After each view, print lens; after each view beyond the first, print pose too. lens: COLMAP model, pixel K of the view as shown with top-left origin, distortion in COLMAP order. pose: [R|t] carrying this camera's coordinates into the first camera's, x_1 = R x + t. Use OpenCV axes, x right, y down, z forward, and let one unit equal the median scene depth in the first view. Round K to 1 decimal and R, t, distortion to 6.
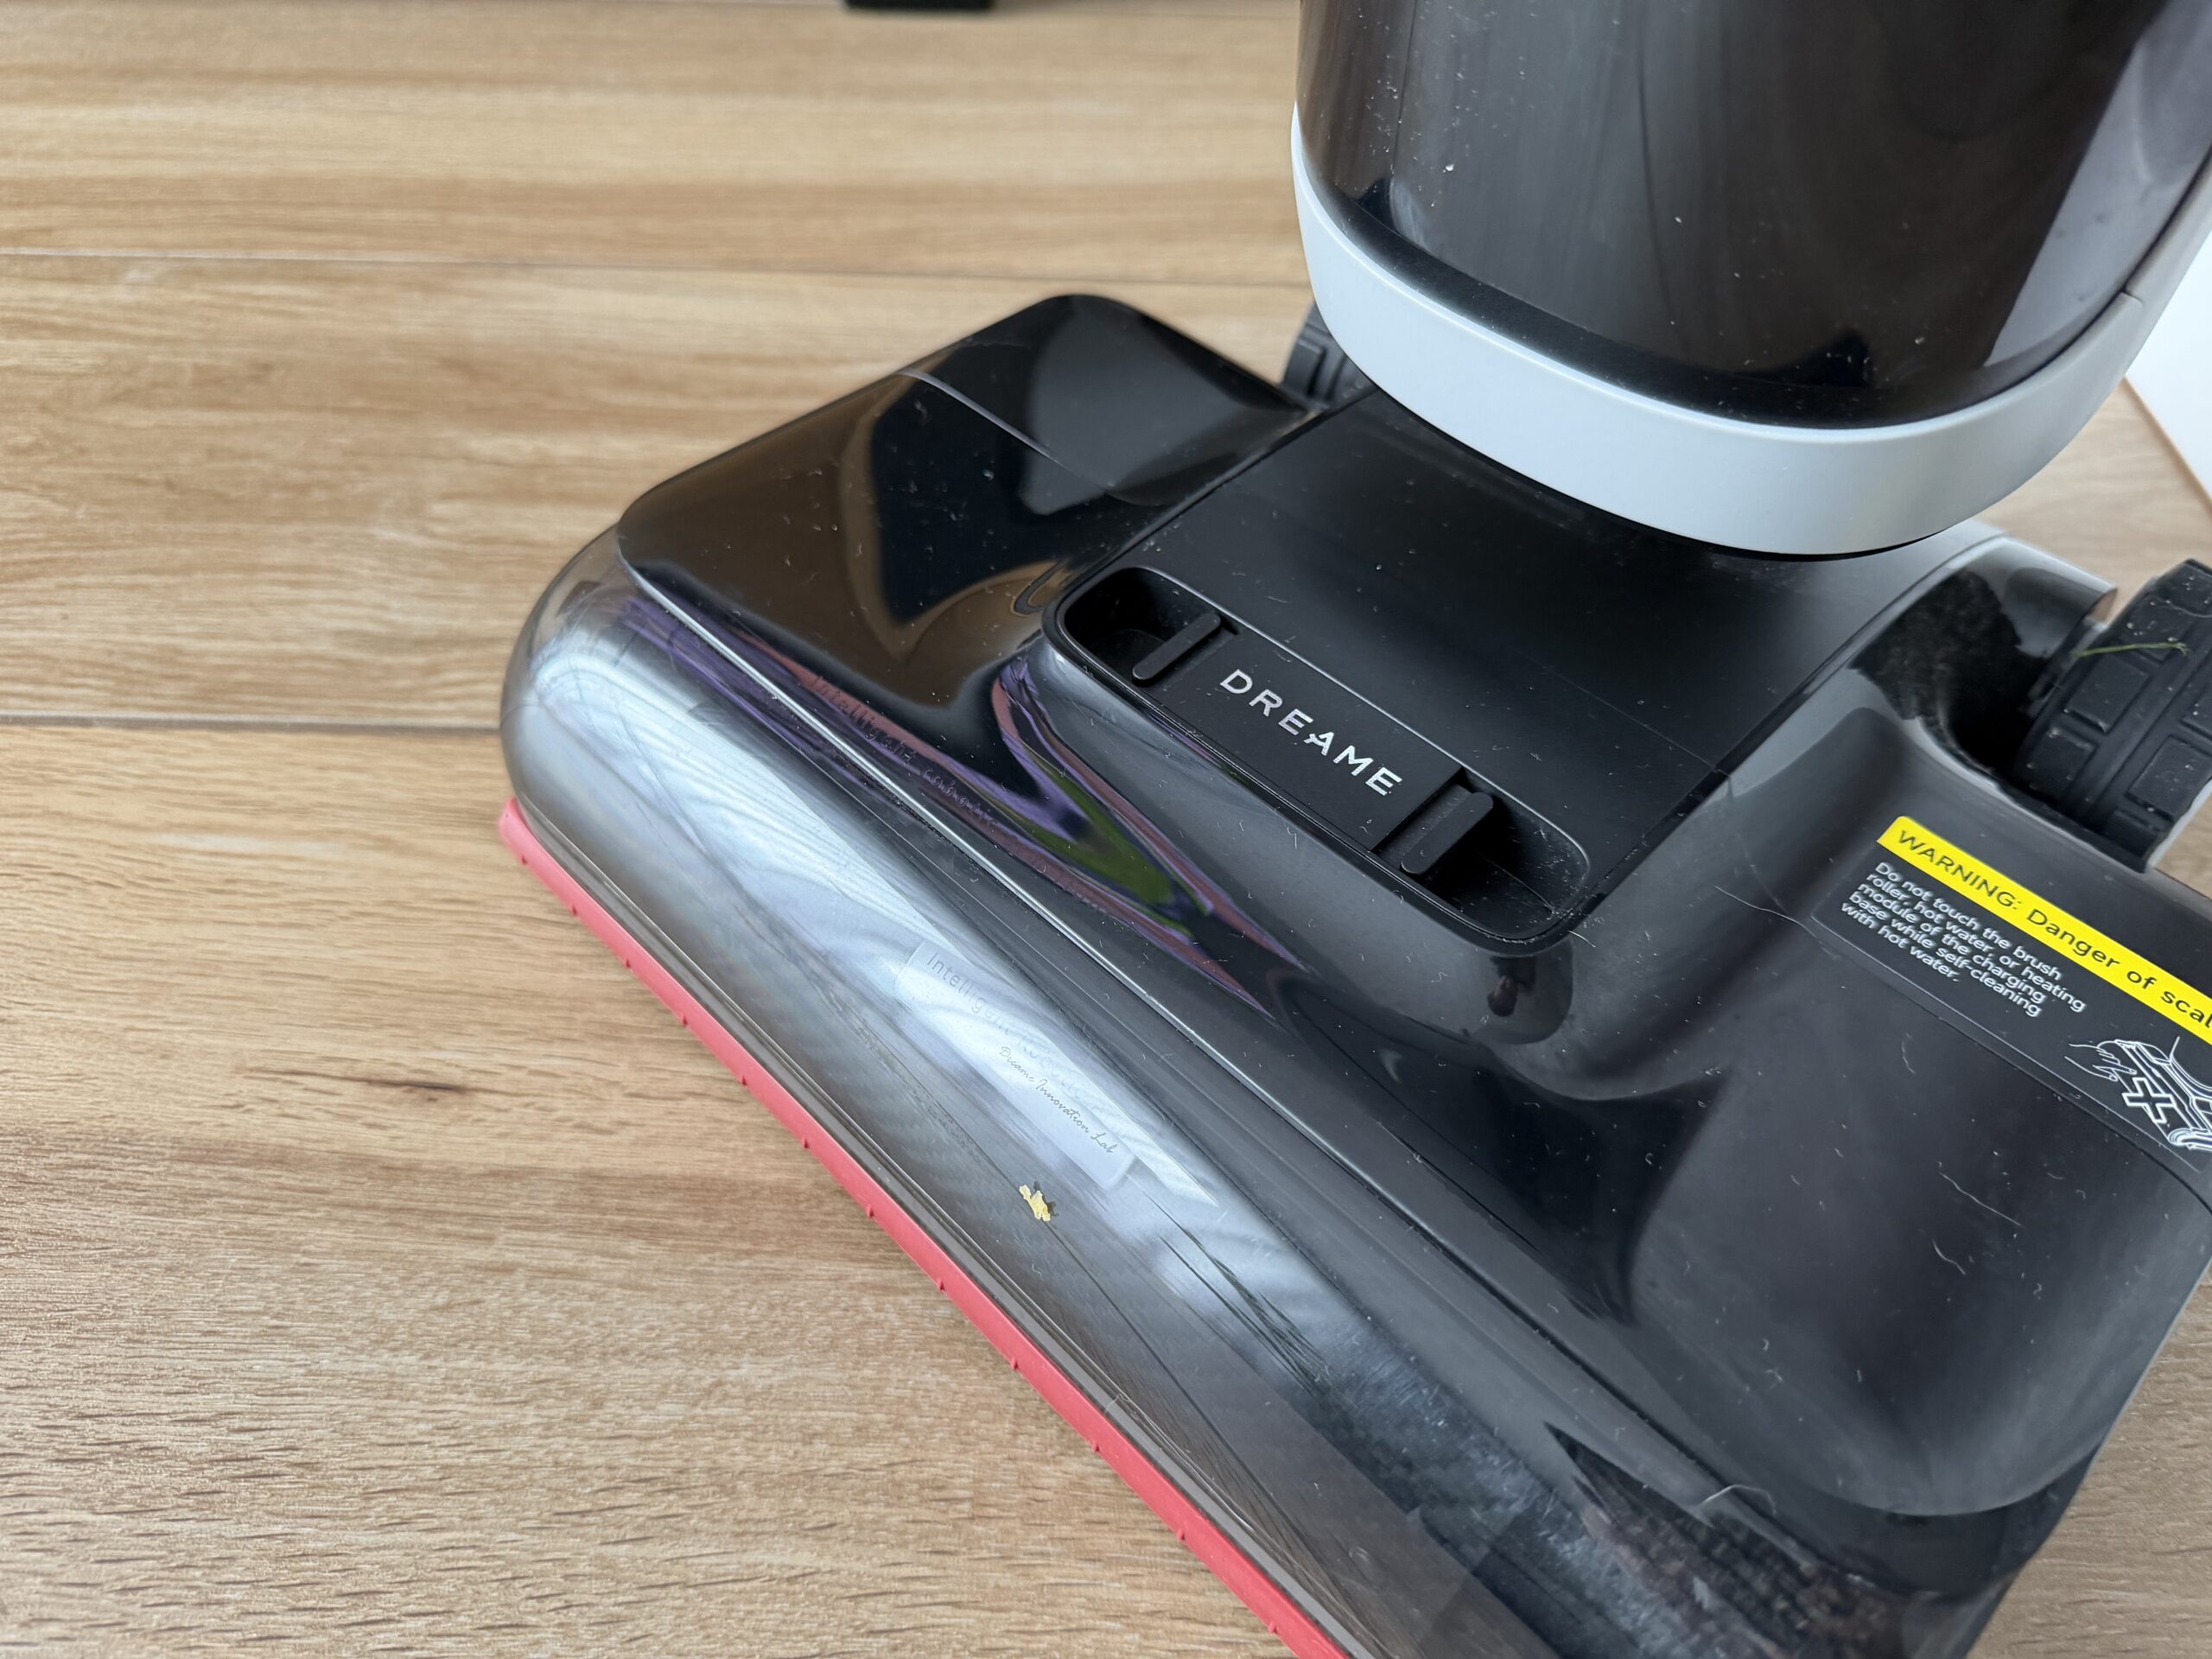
lens RADIAL K [[1661.7, 0, 1098.1], [0, 1661.7, 805.8], [0, 0, 1]] dist [-0.032050, -0.003531]
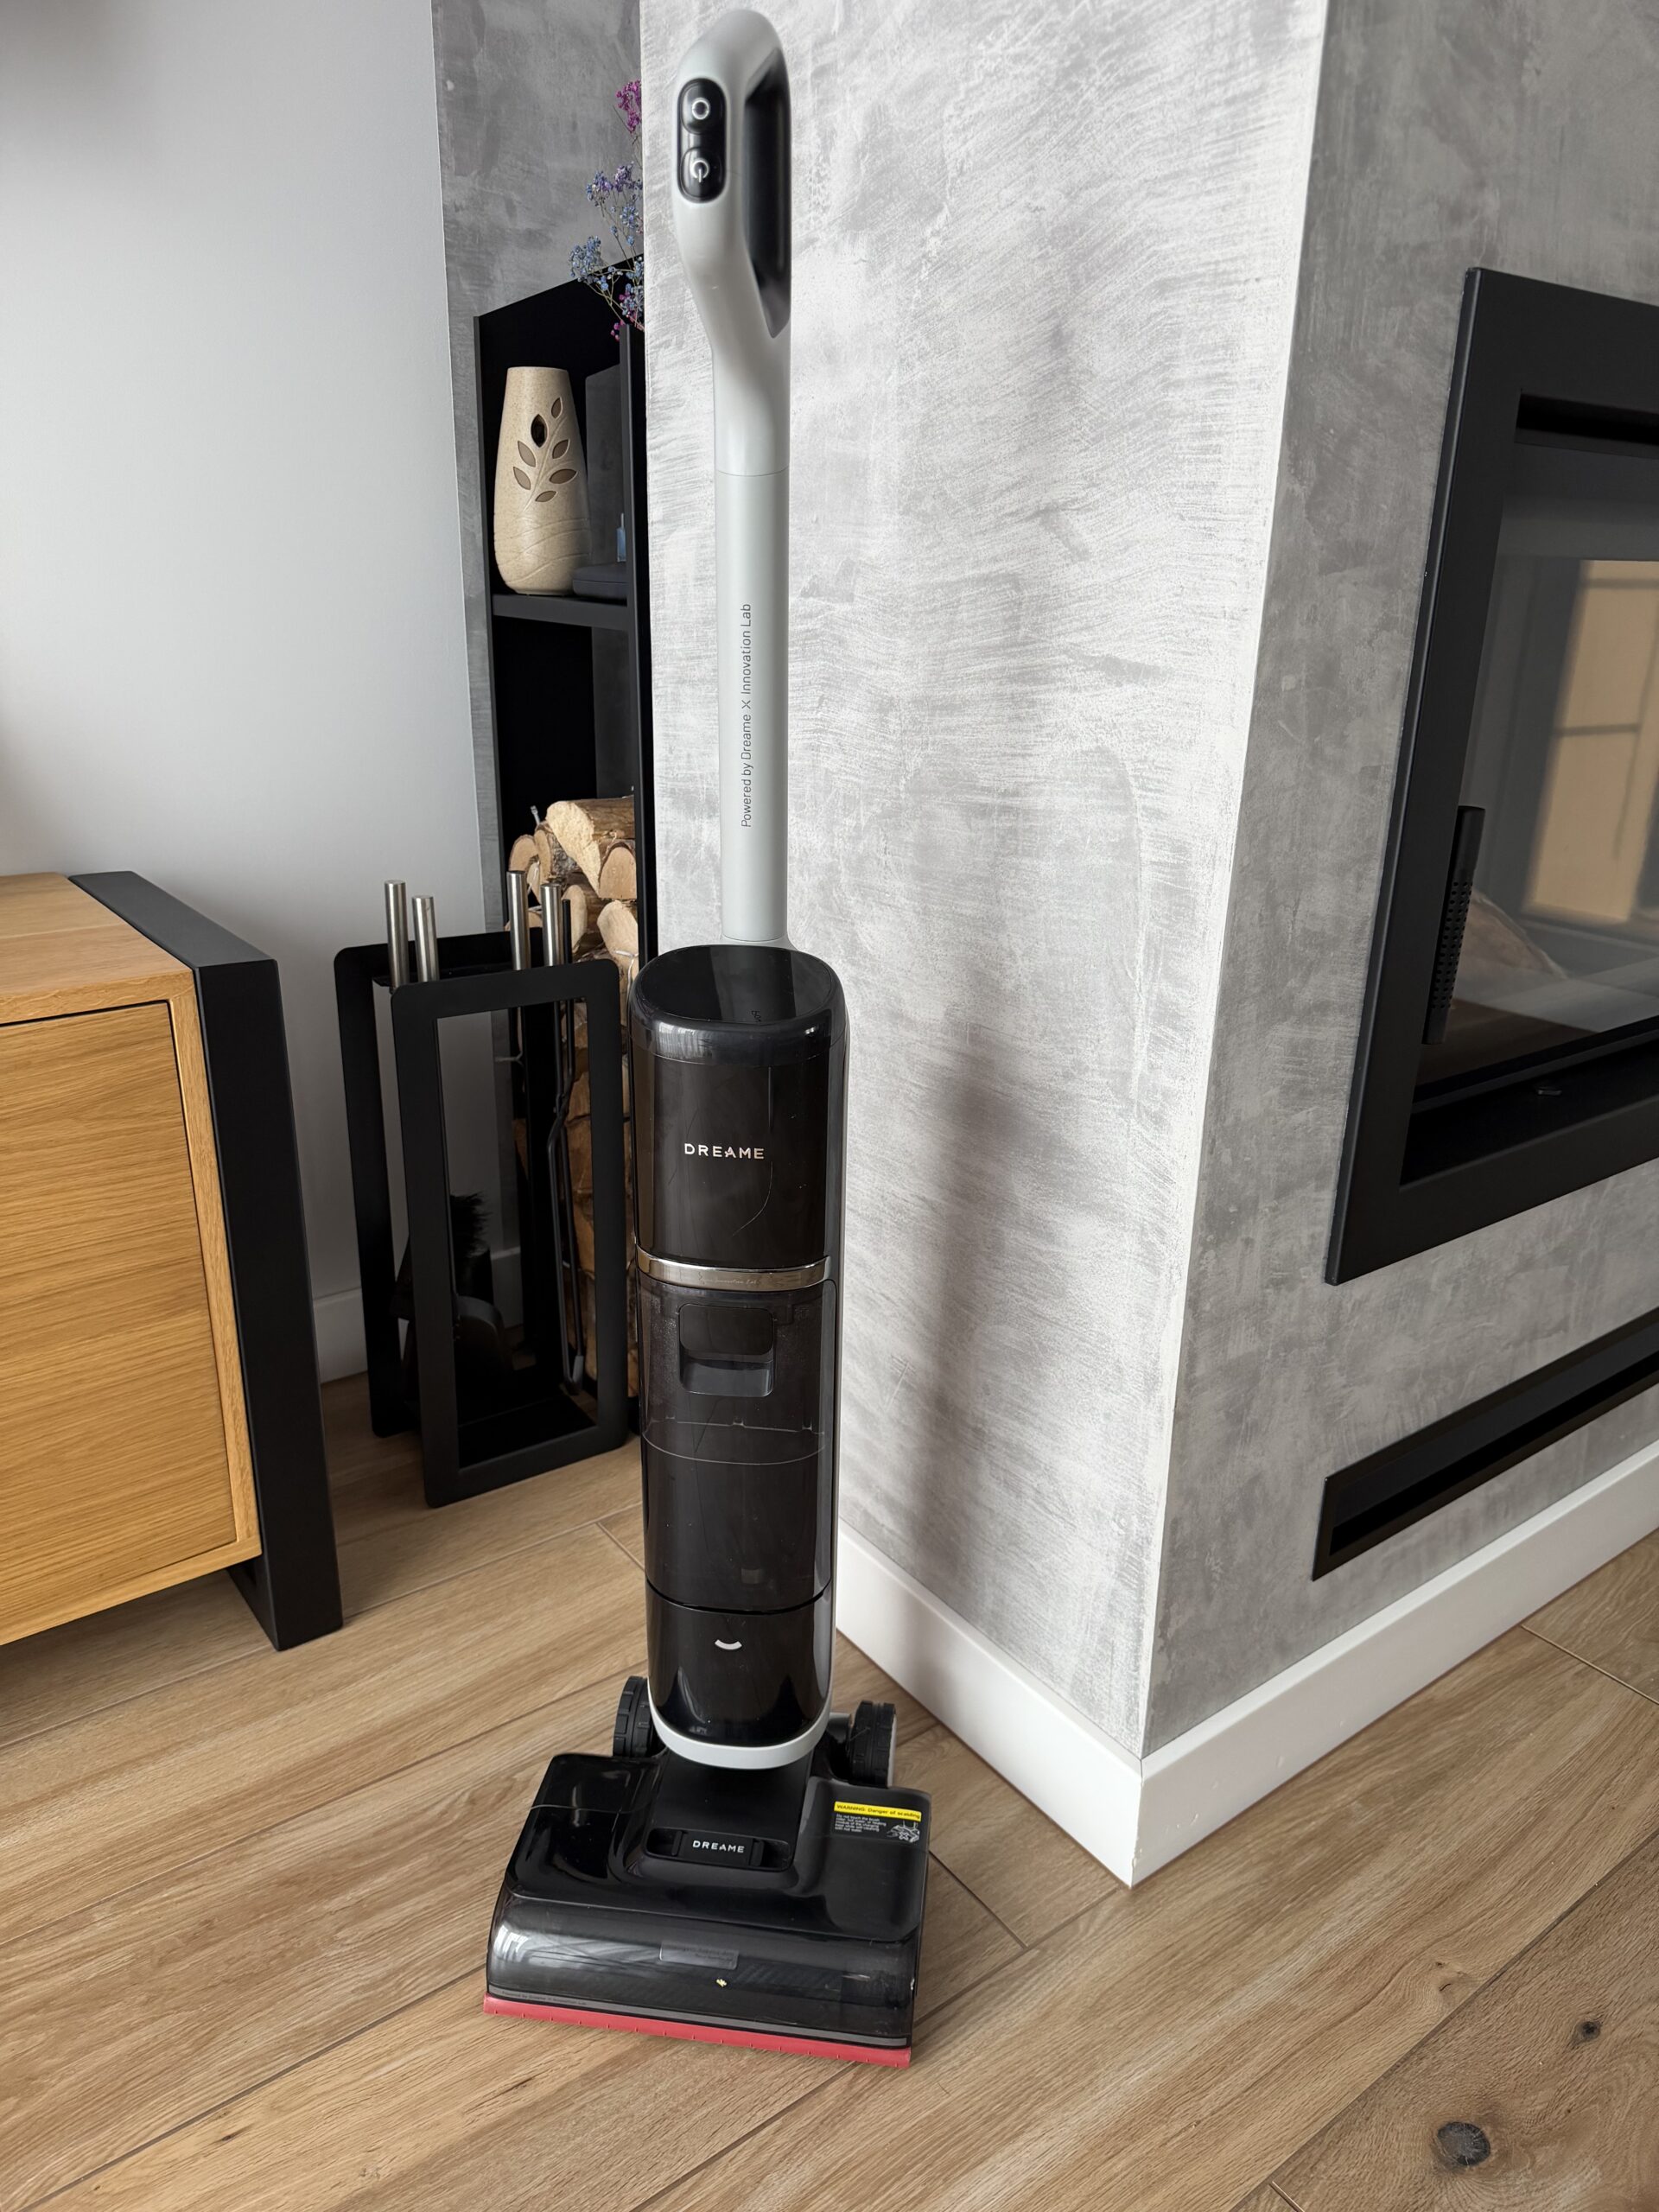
lens RADIAL K [[1596.4, 0, 855.5], [0, 1596.4, 1109.0], [0, 0, 1]] dist [0.047359, -0.055632]
pose [[0.775159, -0.199010, 0.599603, -1.039159], [0.448039, 0.842298, -0.299657, -0.150051], [-0.445410, 0.500928, 0.742079, -1.940782]]
